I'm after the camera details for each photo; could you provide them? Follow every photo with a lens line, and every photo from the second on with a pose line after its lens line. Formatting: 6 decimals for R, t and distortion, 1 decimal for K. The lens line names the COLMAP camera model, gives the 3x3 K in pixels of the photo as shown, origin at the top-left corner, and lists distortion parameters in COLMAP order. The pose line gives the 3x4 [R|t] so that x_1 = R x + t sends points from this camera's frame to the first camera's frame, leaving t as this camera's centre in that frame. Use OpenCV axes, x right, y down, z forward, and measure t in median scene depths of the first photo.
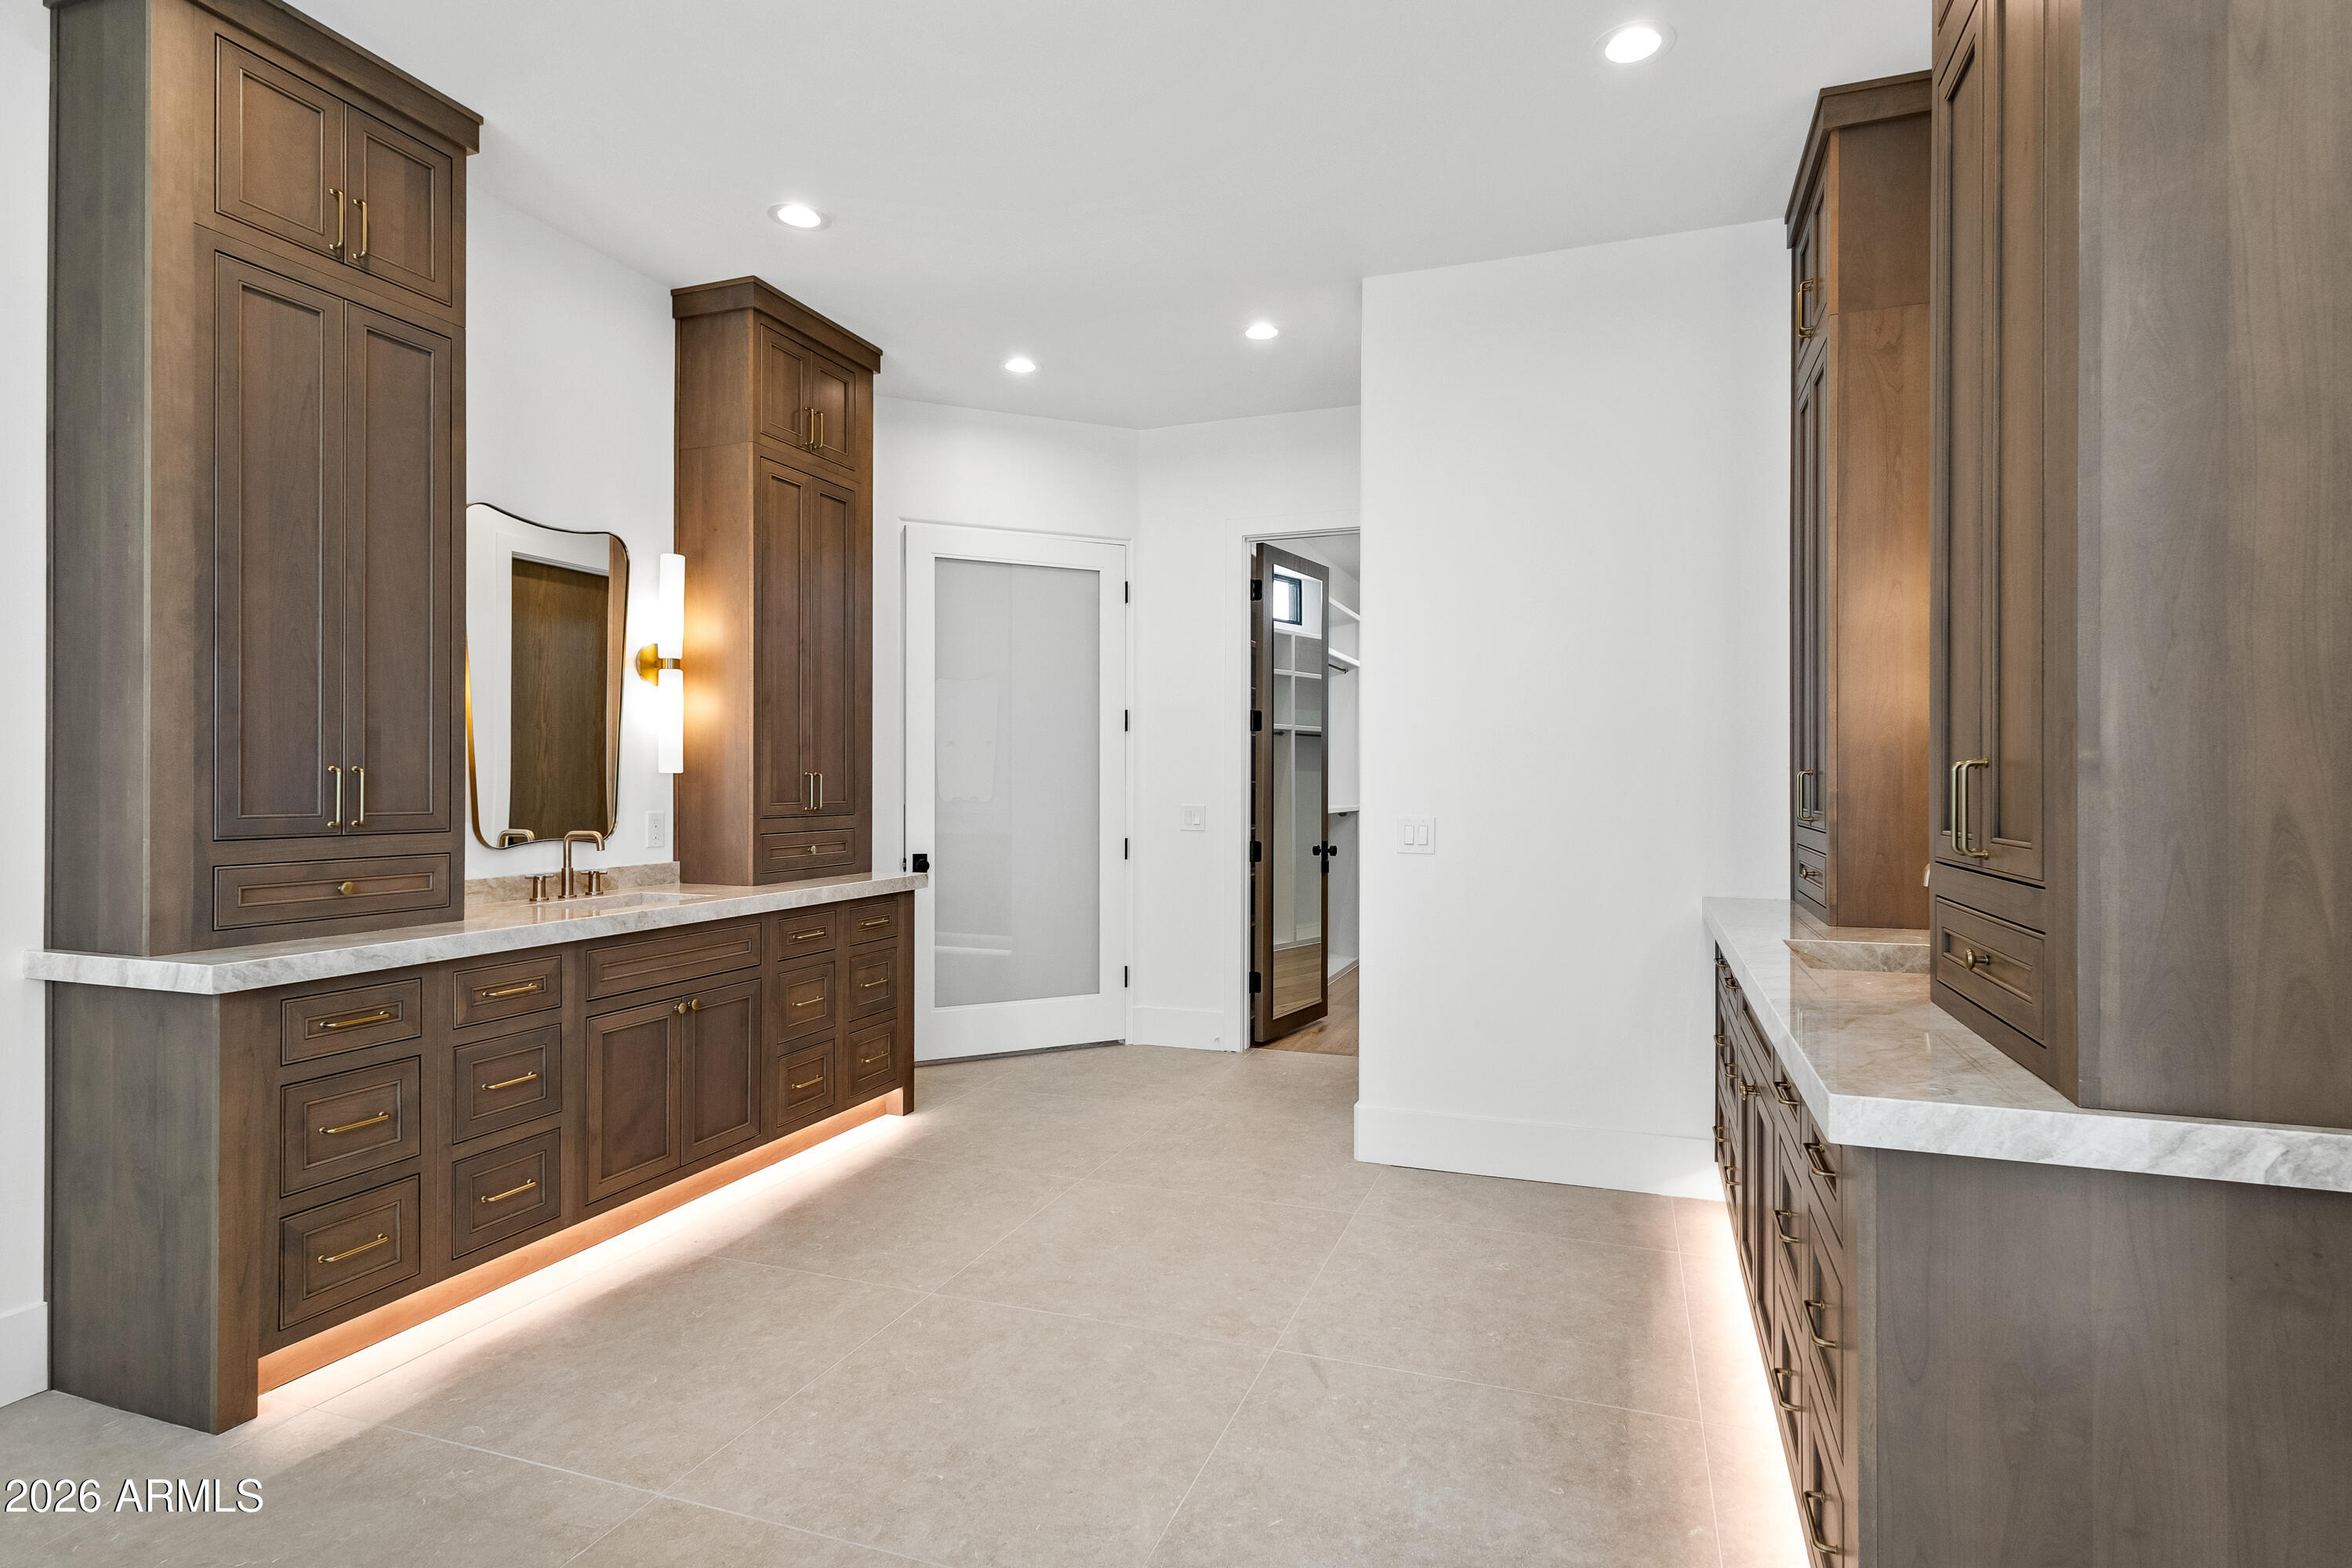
lens RADIAL K [[1121.3, 0, 1218.1], [0, 1121.3, 793.1], [0, 0, 1]] dist [0.001055, -0.000732]
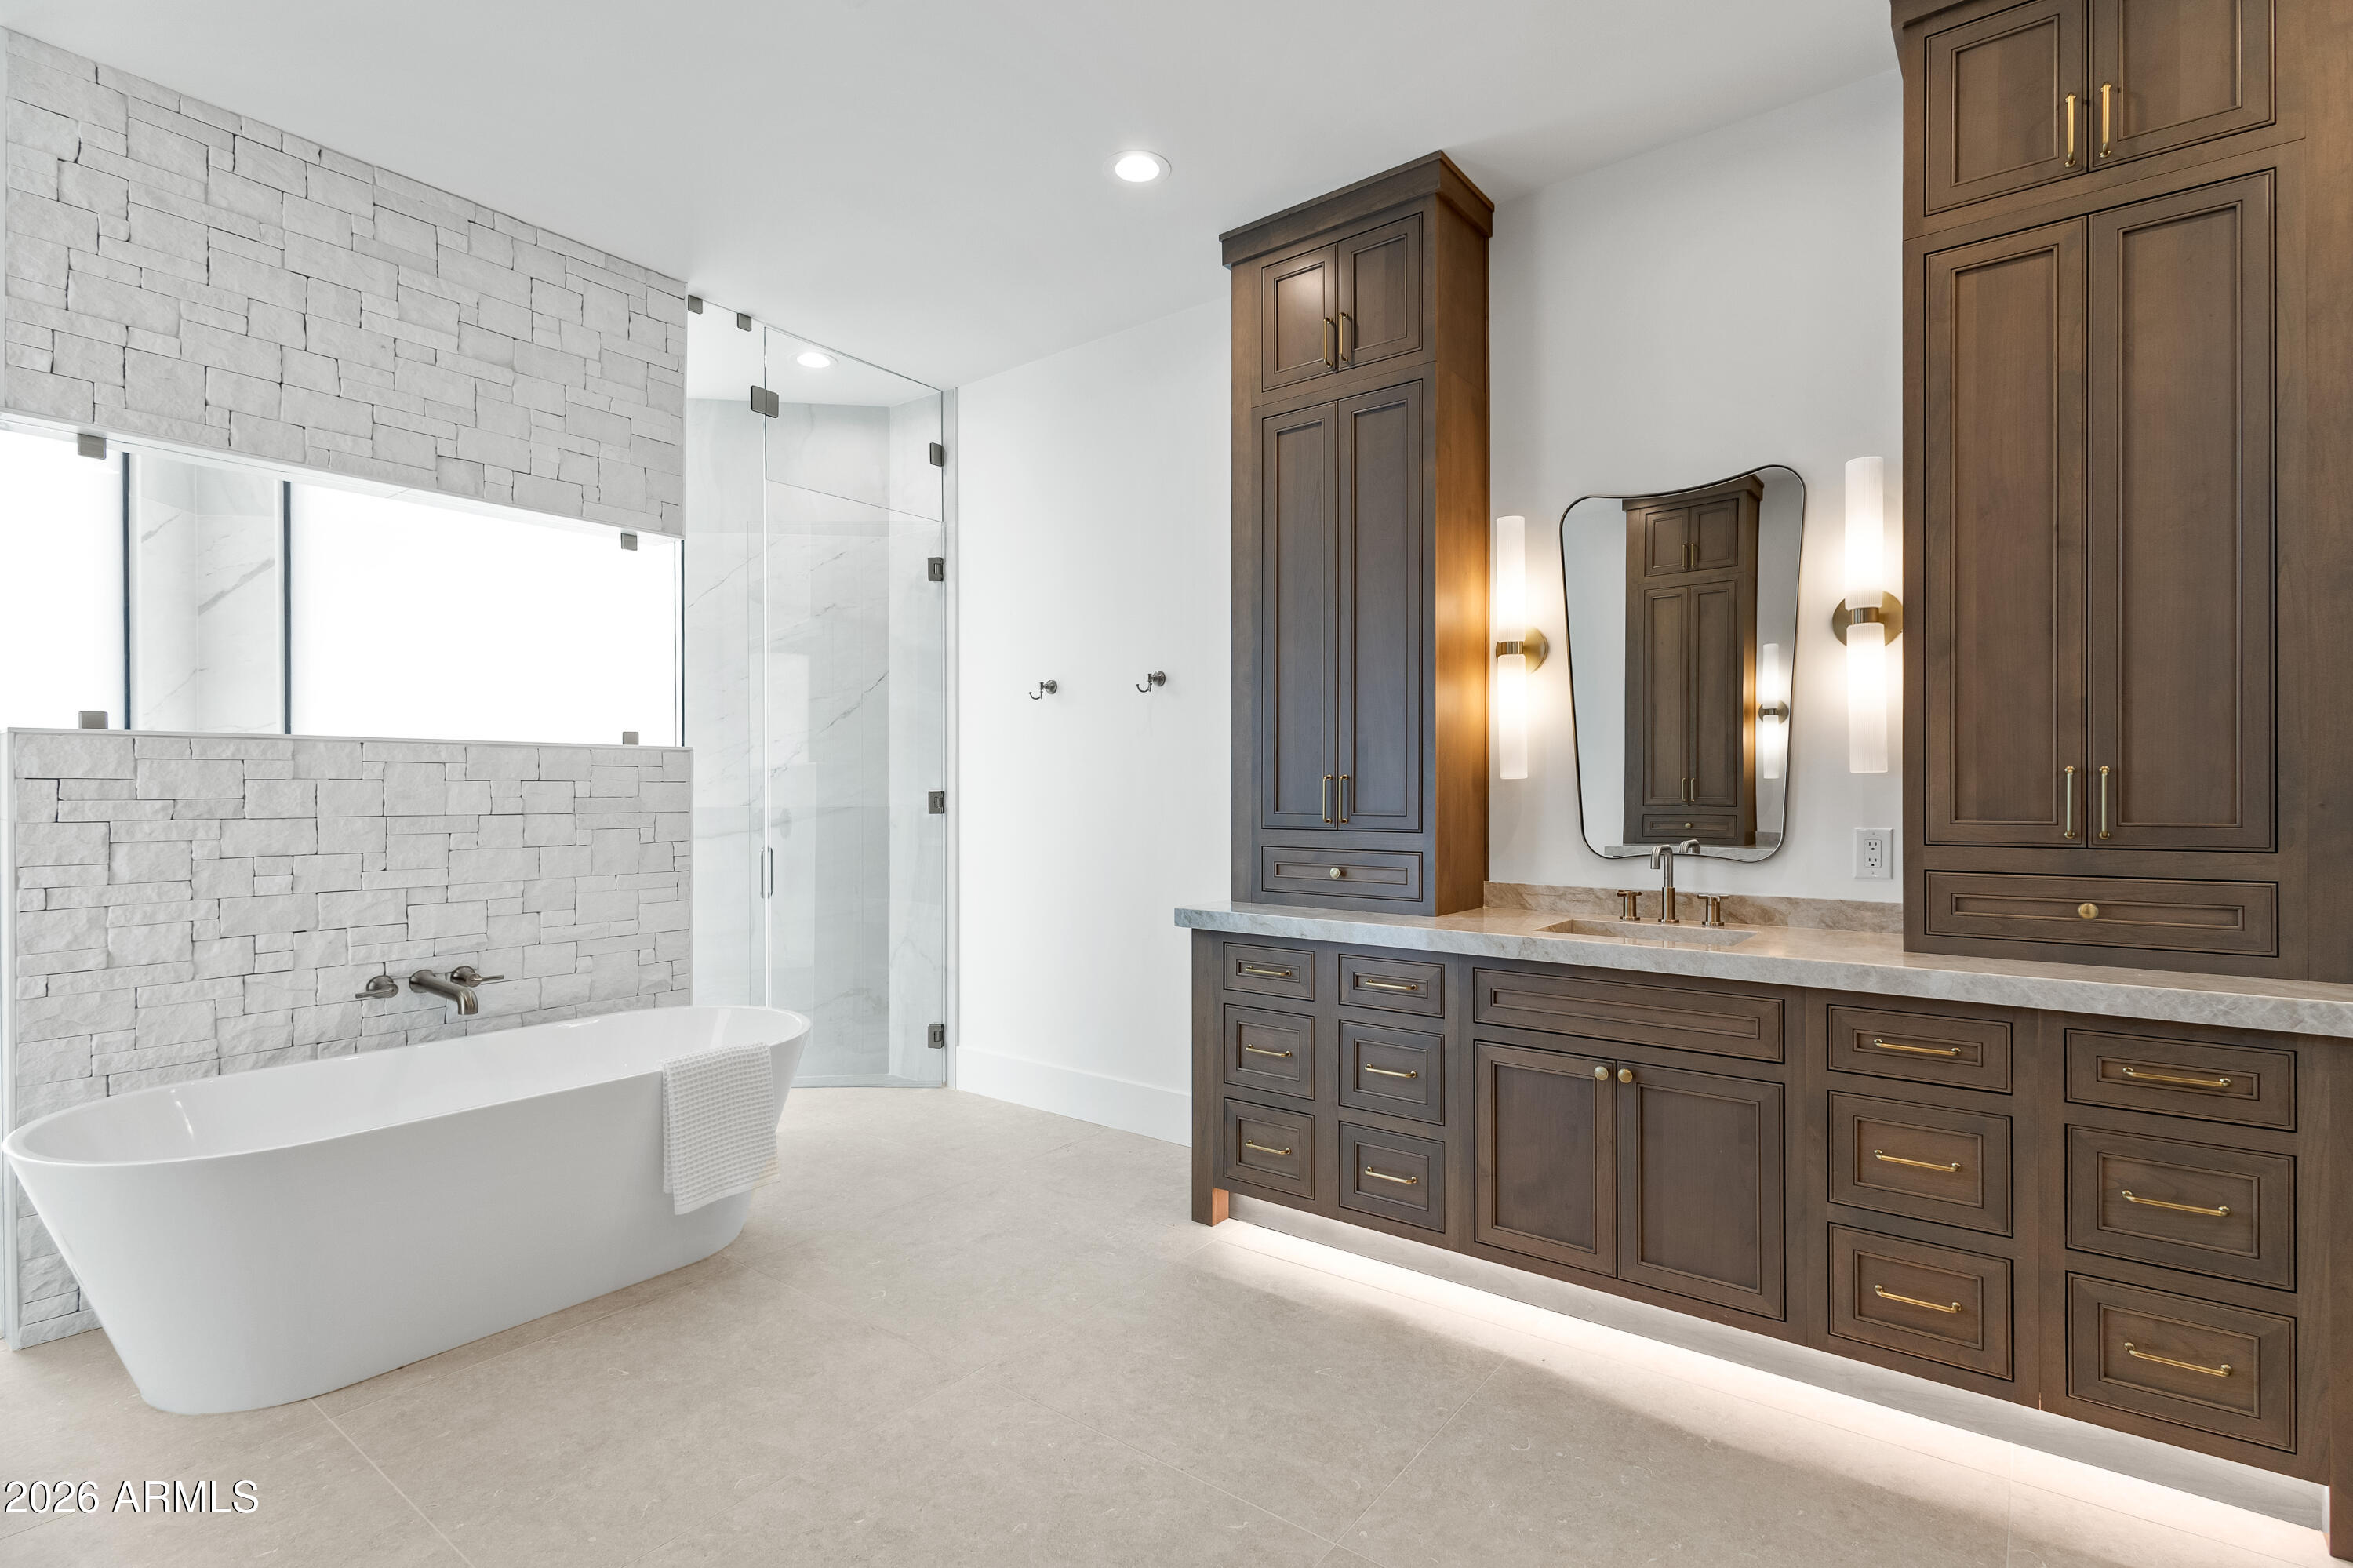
lens RADIAL K [[1121.8, 0, 1218.6], [0, 1121.8, 793.1], [0, 0, 1]] dist [0.001055, -0.000732]
pose [[-0.300413, 0.000934, -0.953809, 0.386119], [-0.007899, 0.999963, 0.003468, -0.005746], [0.953776, 0.008576, -0.300395, 1.071155]]
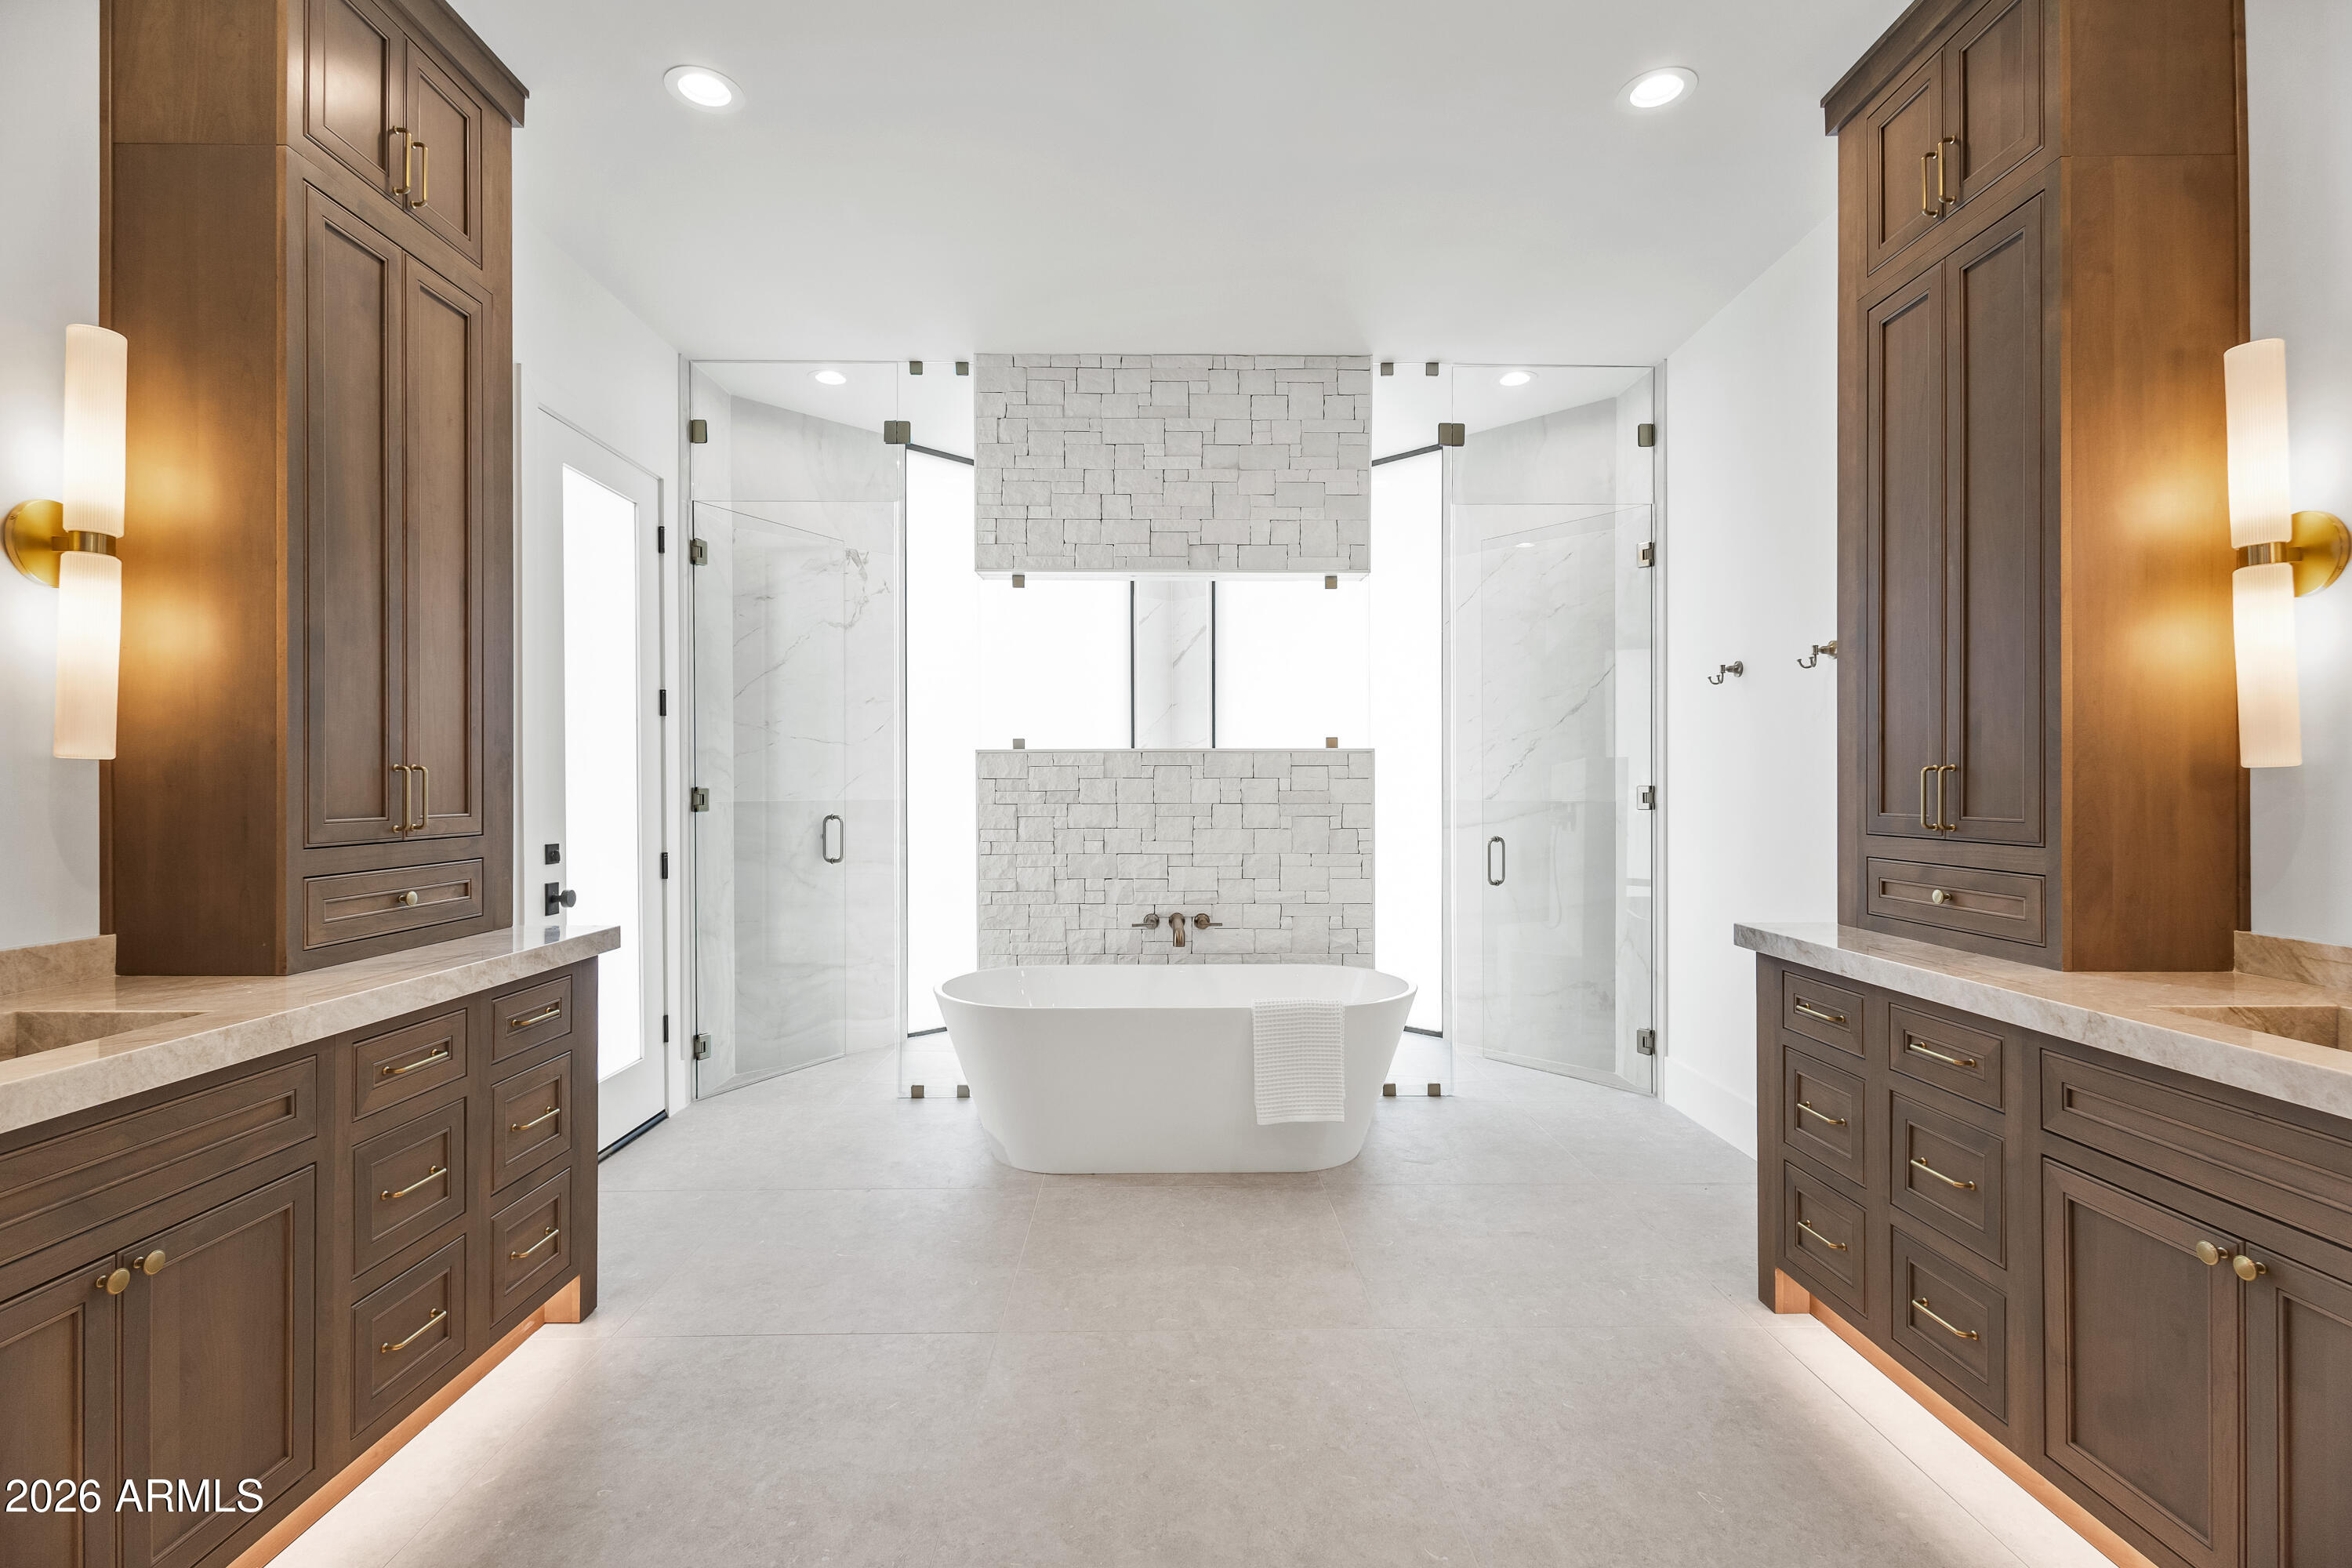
lens RADIAL K [[1120.4, 0, 1176.0], [0, 1120.4, 784.0], [0, 0, 1]] dist [0.001179, -0.000486]
pose [[-0.945760, -0.001720, -0.324861, 0.099769], [-0.003866, 0.999975, 0.005961, -0.009315], [0.324843, 0.006893, -0.945743, 1.428636]]
